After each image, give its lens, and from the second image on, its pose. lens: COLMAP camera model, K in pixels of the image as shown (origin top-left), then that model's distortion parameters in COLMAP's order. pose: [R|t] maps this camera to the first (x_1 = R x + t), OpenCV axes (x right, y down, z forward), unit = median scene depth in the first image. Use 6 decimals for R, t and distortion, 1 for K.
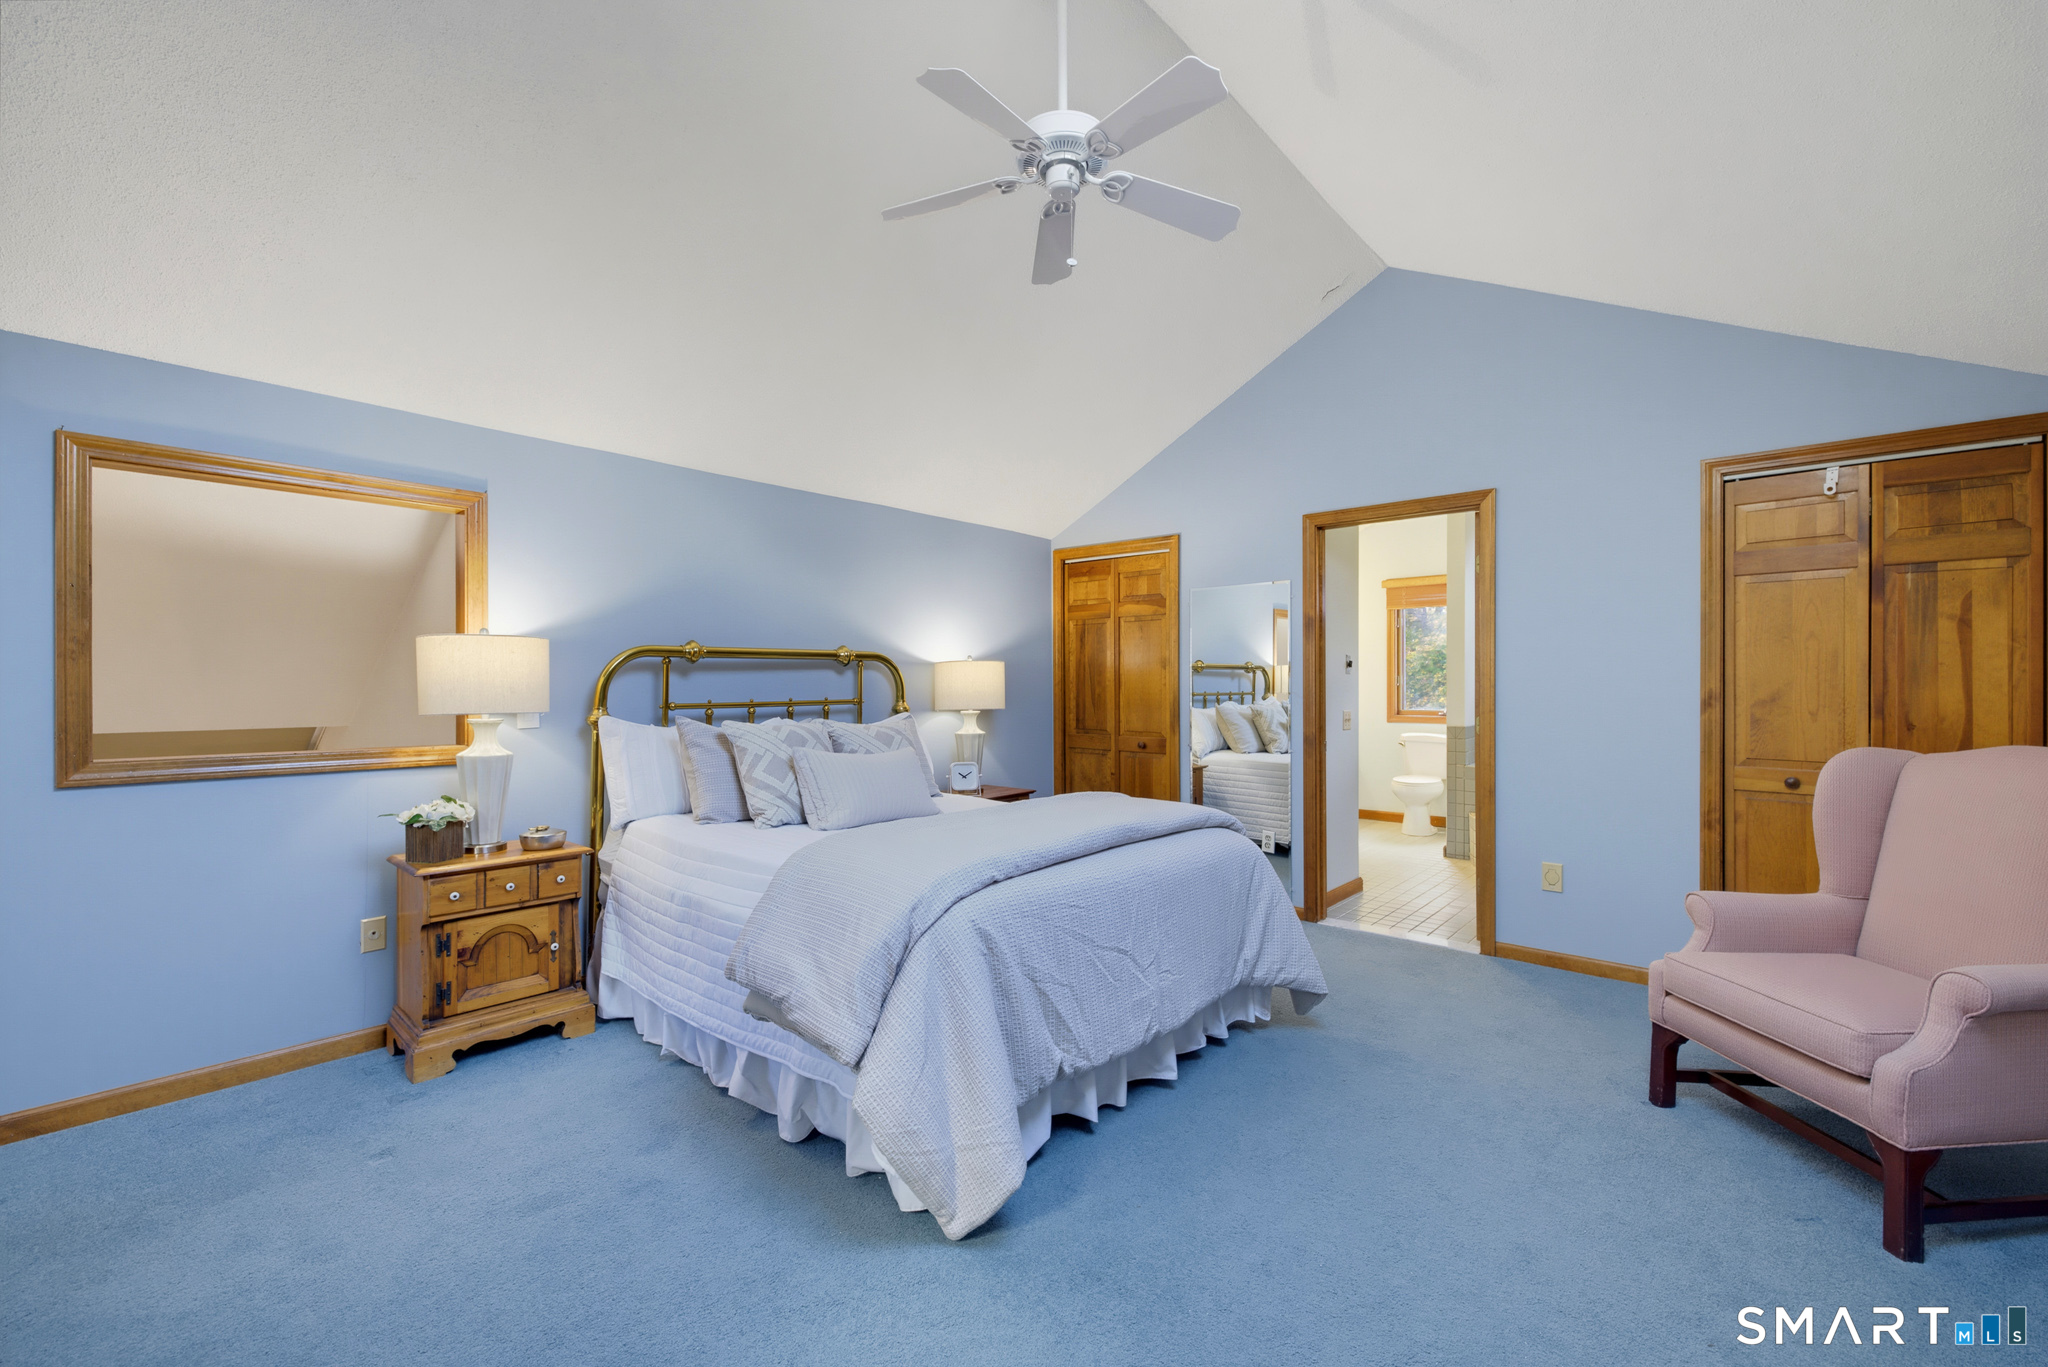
lens RADIAL K [[839.0, 0, 1036.0], [0, 839.0, 678.3], [0, 0, 1]] dist [0.001080, -0.001794]
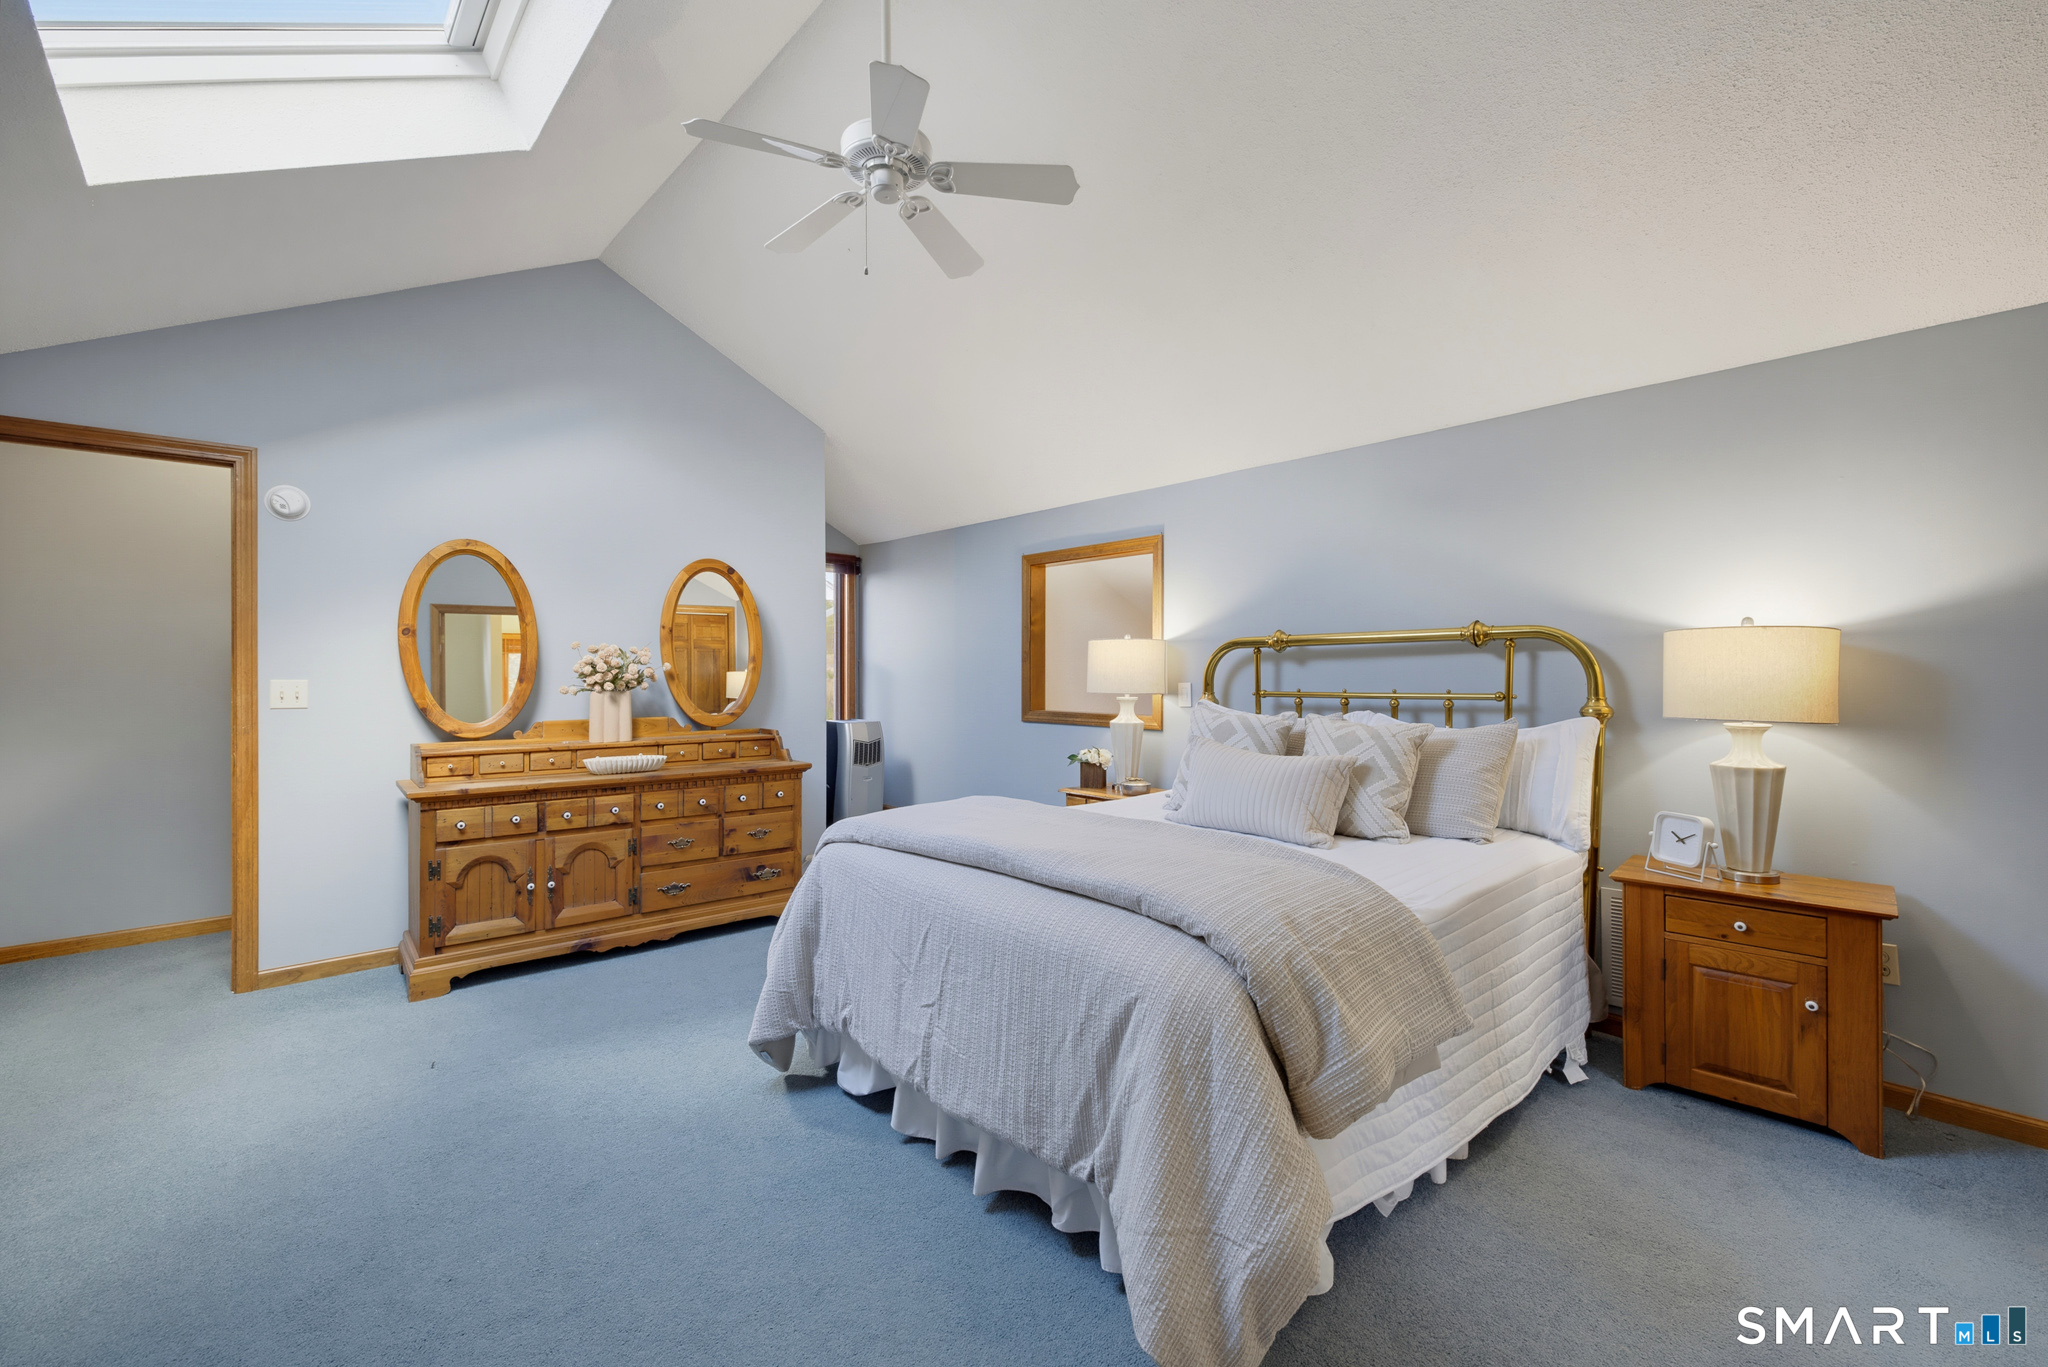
lens RADIAL K [[839.0, 0, 1027.6], [0, 839.0, 672.9], [0, 0, 1]] dist [0.001080, -0.001794]
pose [[-0.126146, -0.010506, -0.991956, 0.642242], [-0.003433, 0.999943, -0.010154, 0.019407], [0.992006, 0.002124, -0.126175, 0.844276]]
